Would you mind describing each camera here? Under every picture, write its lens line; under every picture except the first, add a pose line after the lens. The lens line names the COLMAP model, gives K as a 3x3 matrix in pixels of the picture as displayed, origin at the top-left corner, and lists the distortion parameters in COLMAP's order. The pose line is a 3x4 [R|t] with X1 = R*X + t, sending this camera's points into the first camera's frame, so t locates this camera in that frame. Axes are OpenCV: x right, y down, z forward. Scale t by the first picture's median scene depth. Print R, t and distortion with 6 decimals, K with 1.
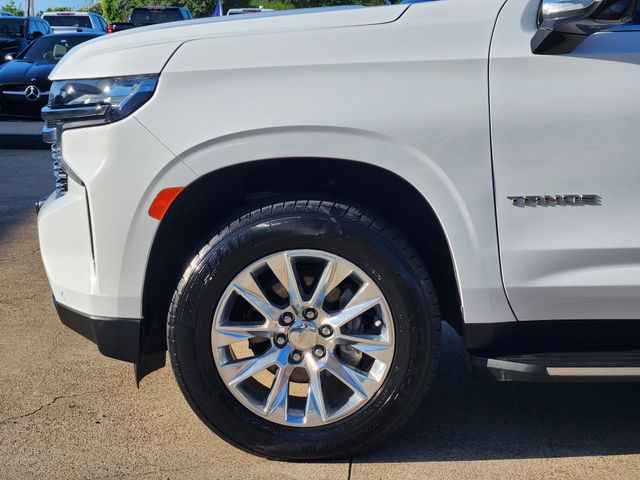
lens RADIAL K [[1219.3, 0, 320.0], [0, 1219.3, 240.0], [0, 0, 1]] dist [-0.362313, 2.999100]
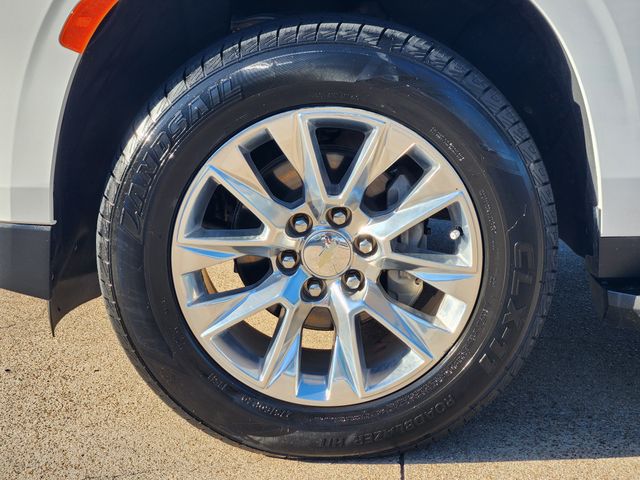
lens RADIAL K [[1219.3, 0, 320.0], [0, 1219.3, 240.0], [0, 0, 1]] dist [-0.362313, 2.999100]
pose [[0.999793, 0.007974, 0.018724, -0.028552], [-0.009736, 0.995336, 0.095976, 0.014982], [-0.017872, -0.096138, 0.995208, 0.411928]]
